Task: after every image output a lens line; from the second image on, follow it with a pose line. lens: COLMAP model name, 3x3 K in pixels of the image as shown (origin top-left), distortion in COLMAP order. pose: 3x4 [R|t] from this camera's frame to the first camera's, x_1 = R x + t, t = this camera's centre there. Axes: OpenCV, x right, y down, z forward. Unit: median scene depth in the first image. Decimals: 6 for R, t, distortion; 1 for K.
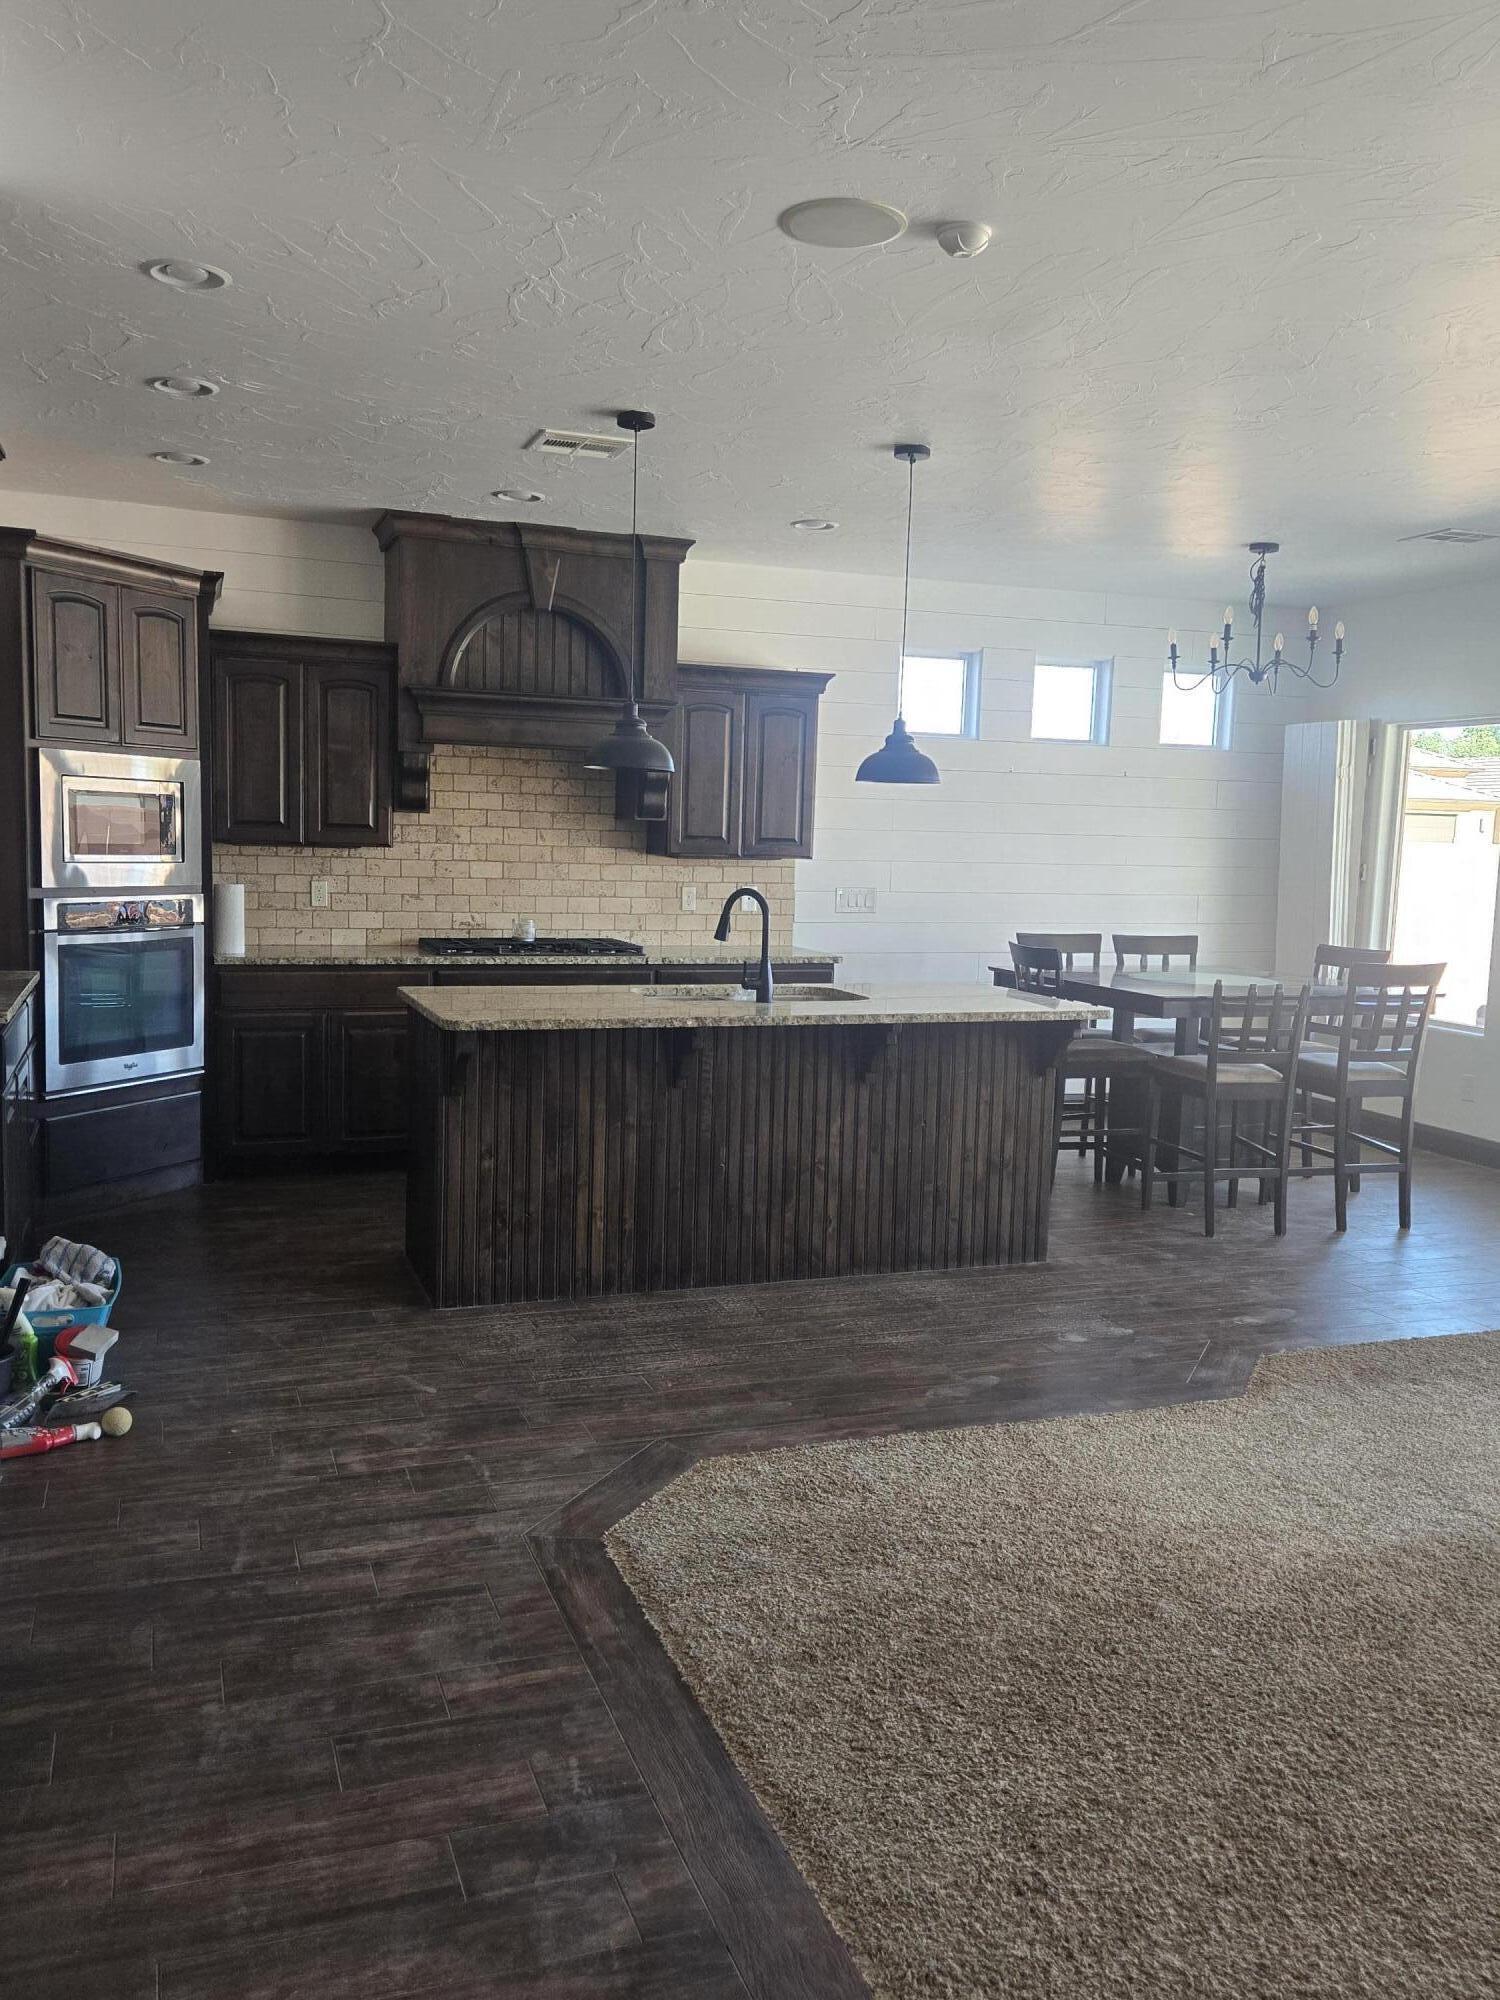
lens RADIAL K [[1590.9, 0, 744.6], [0, 1590.9, 992.4], [0, 0, 1]] dist [0.080582, -0.073829]
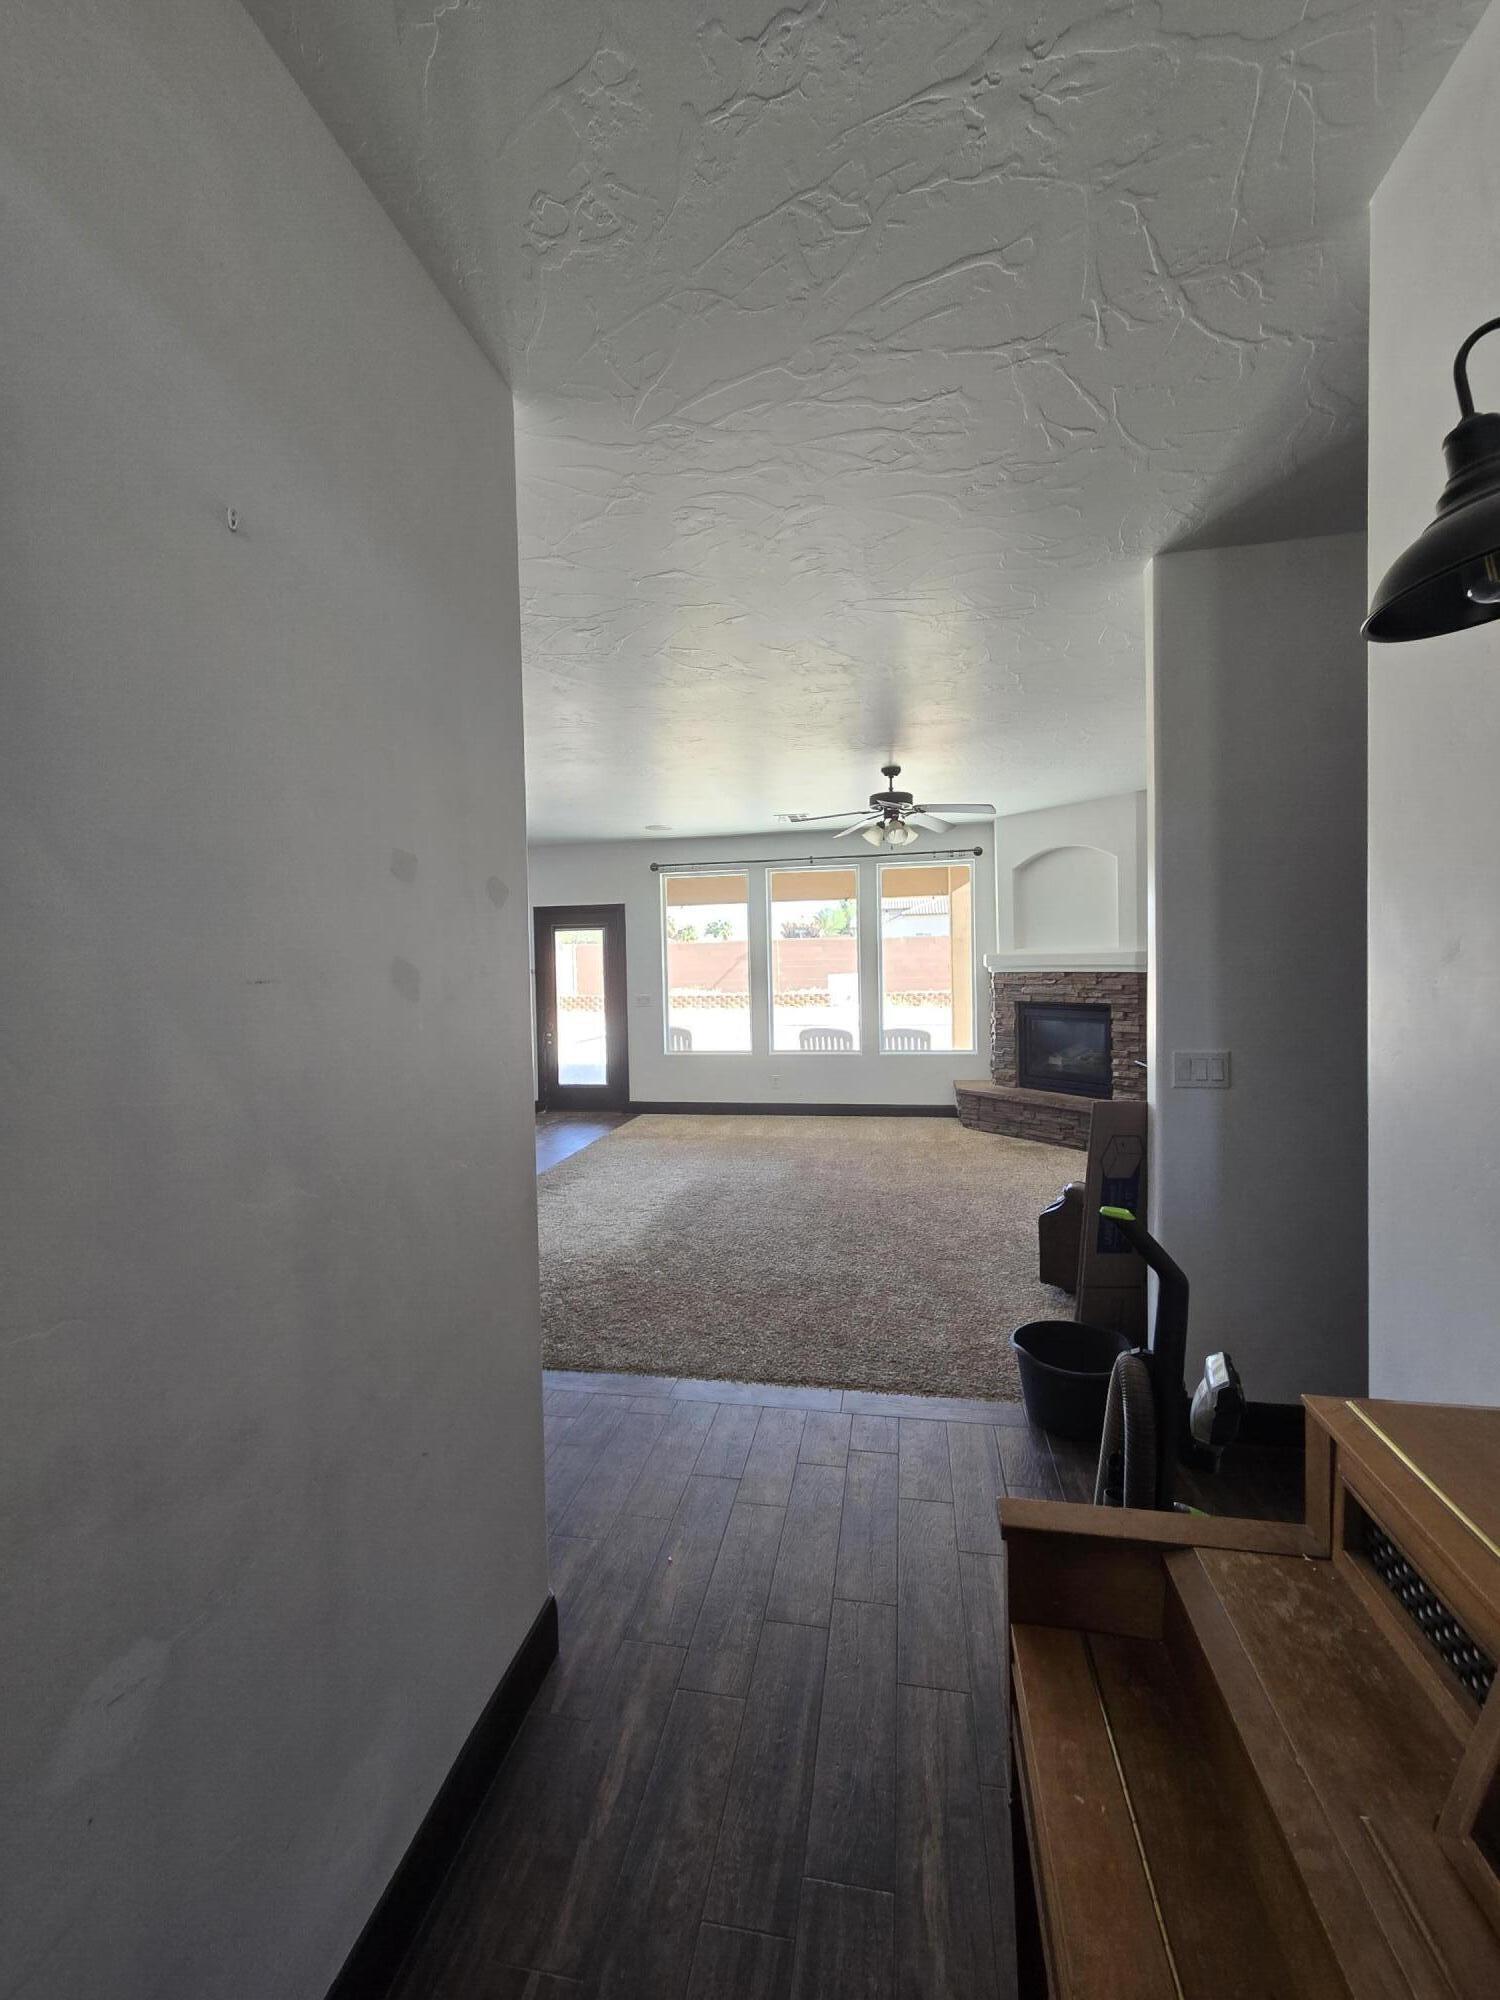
lens RADIAL K [[820.5, 0, 750.4], [0, 820.5, 974.8], [0, 0, 1]] dist [0.004304, -0.001171]
pose [[0.503111, -0.057772, 0.862288, -0.431747], [0.126404, 0.991952, -0.007293, -0.029091], [-0.854927, 0.112666, 0.506365, 0.066417]]
